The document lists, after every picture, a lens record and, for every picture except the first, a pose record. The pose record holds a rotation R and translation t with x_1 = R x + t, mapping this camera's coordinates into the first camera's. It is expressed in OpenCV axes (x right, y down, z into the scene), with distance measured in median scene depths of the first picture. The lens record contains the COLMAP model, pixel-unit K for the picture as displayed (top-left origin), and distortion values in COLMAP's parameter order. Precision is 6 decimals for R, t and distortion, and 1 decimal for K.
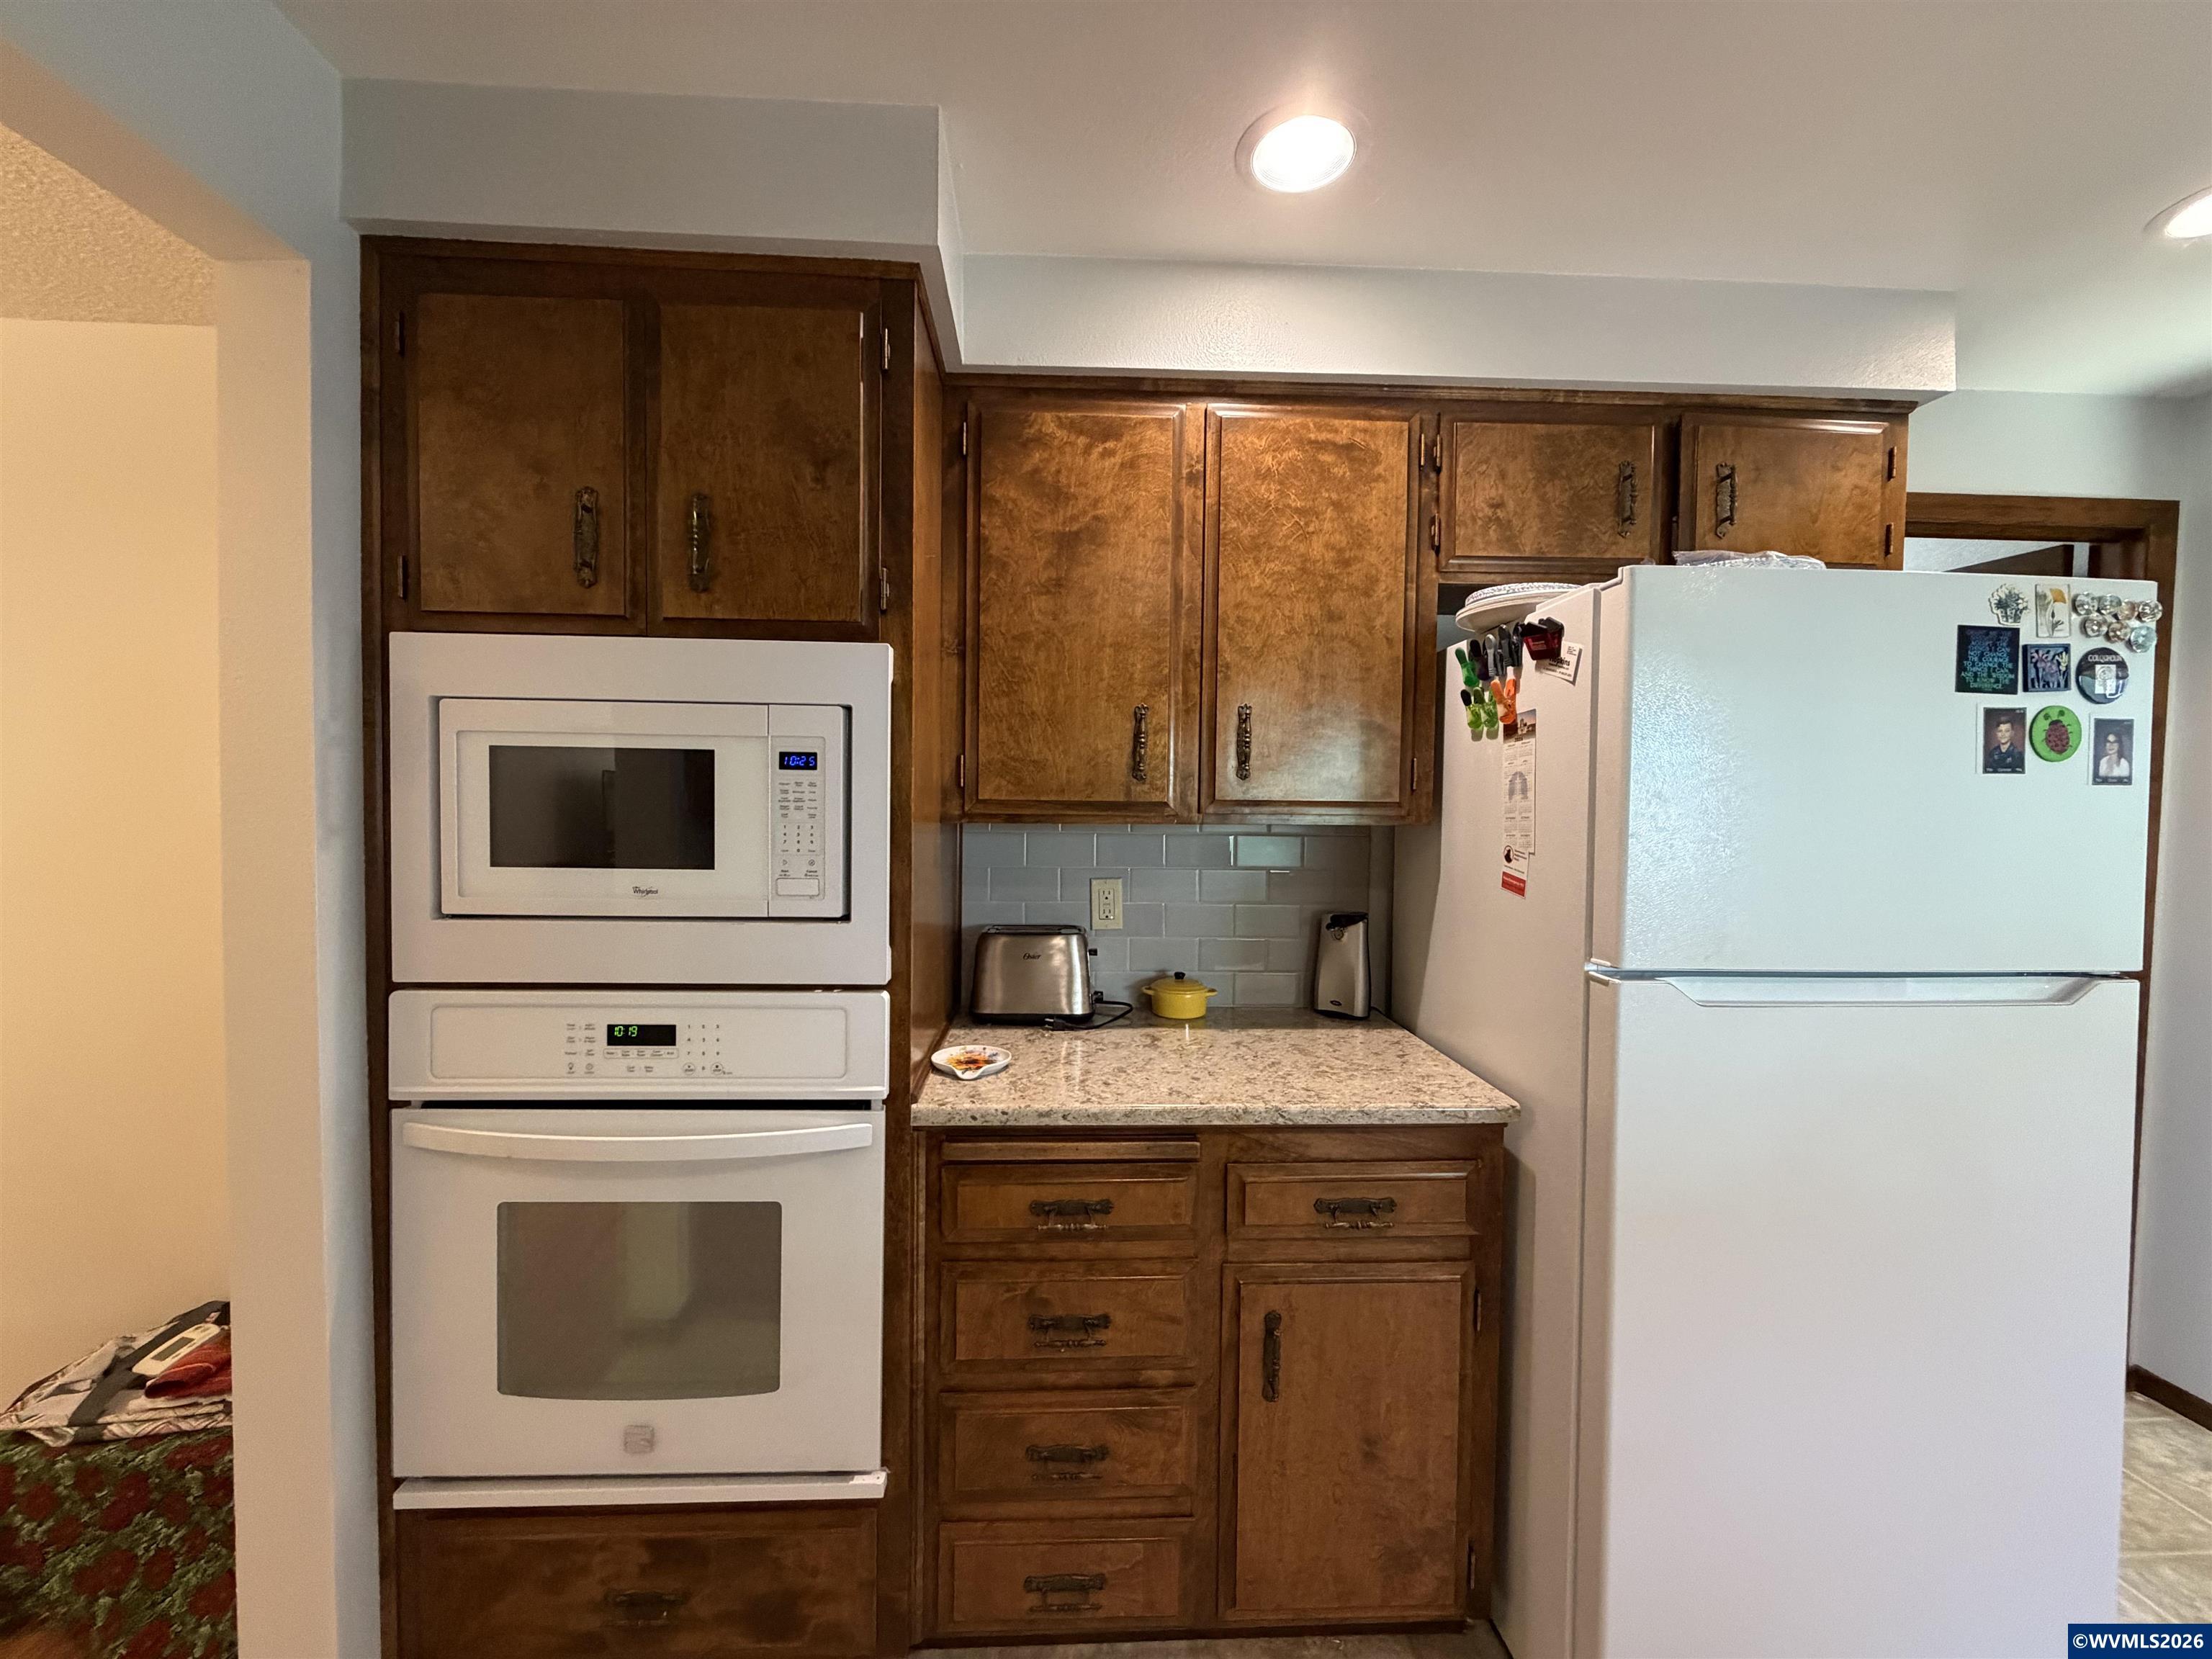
lens RADIAL K [[872.5, 0, 1107.2], [0, 872.5, 832.9], [0, 0, 1]] dist [0.000646, 0.001381]
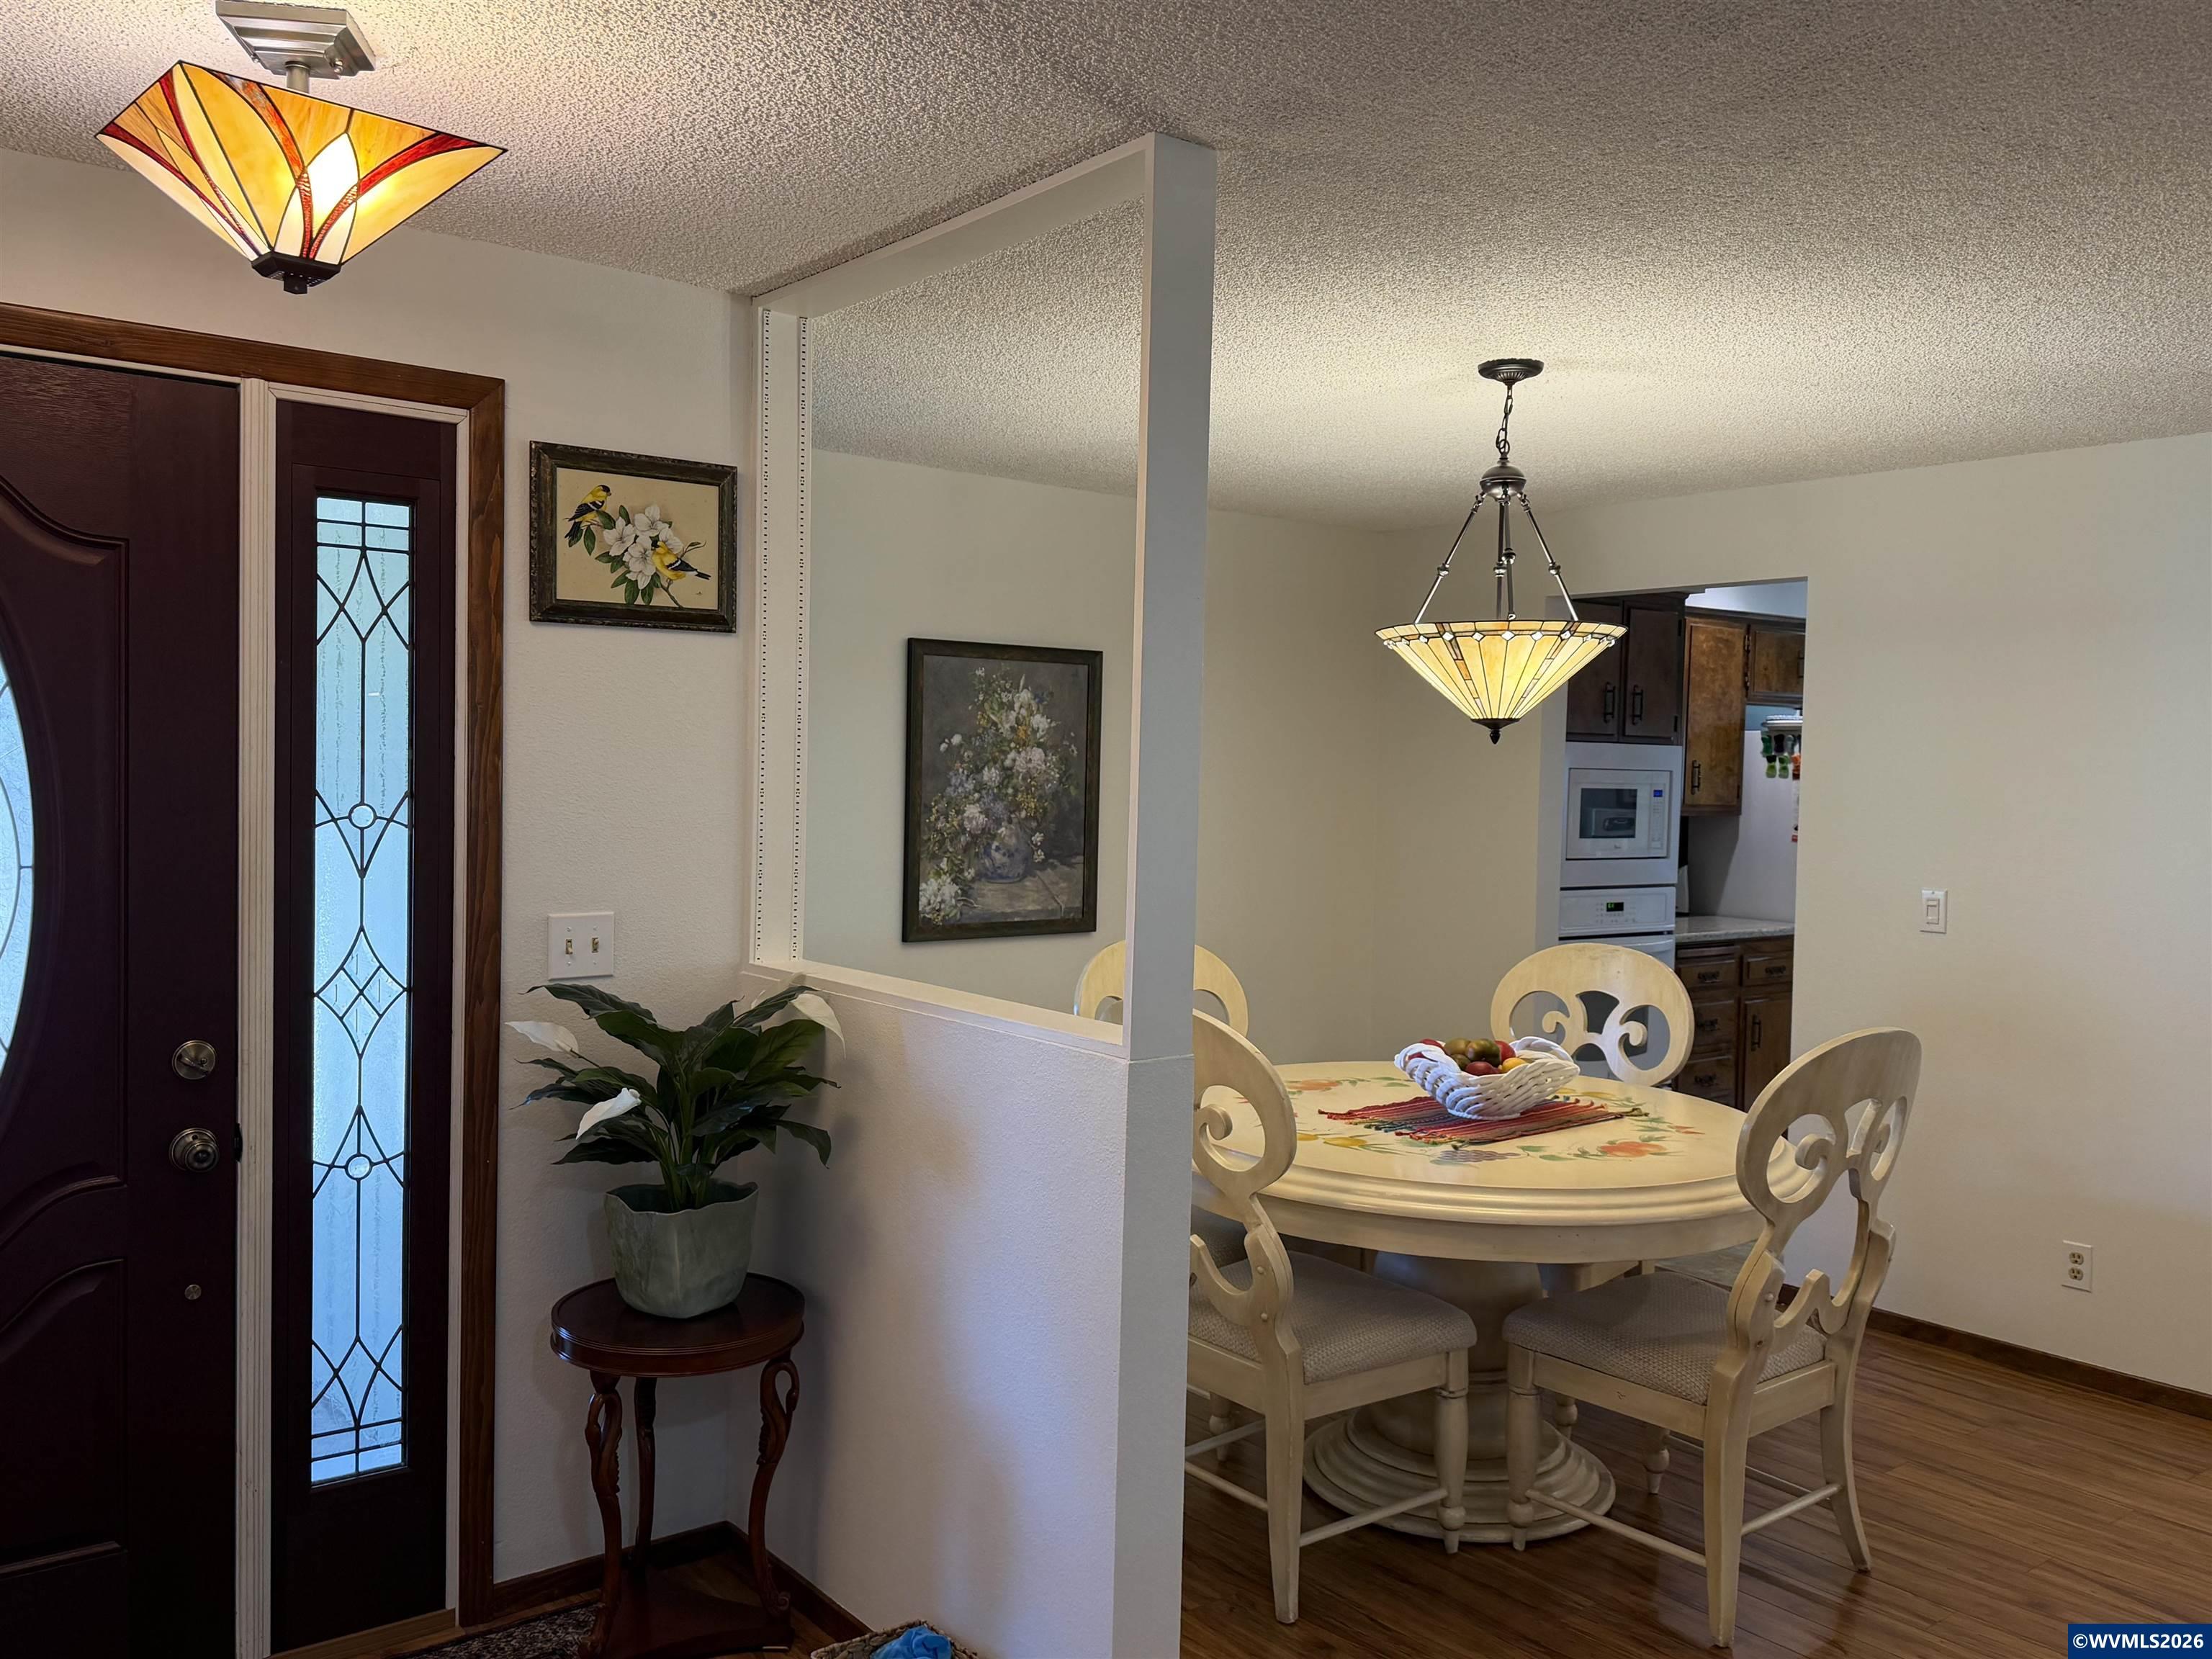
lens RADIAL K [[1757.5, 0, 1130.1], [0, 1757.5, 847.6], [0, 0, 1]] dist [0.099398, -0.135928]
pose [[0.810001, -0.019883, 0.586092, -4.255063], [0.004759, 0.999615, 0.027334, -0.069891], [-0.586410, -0.019351, 0.809784, -2.067004]]
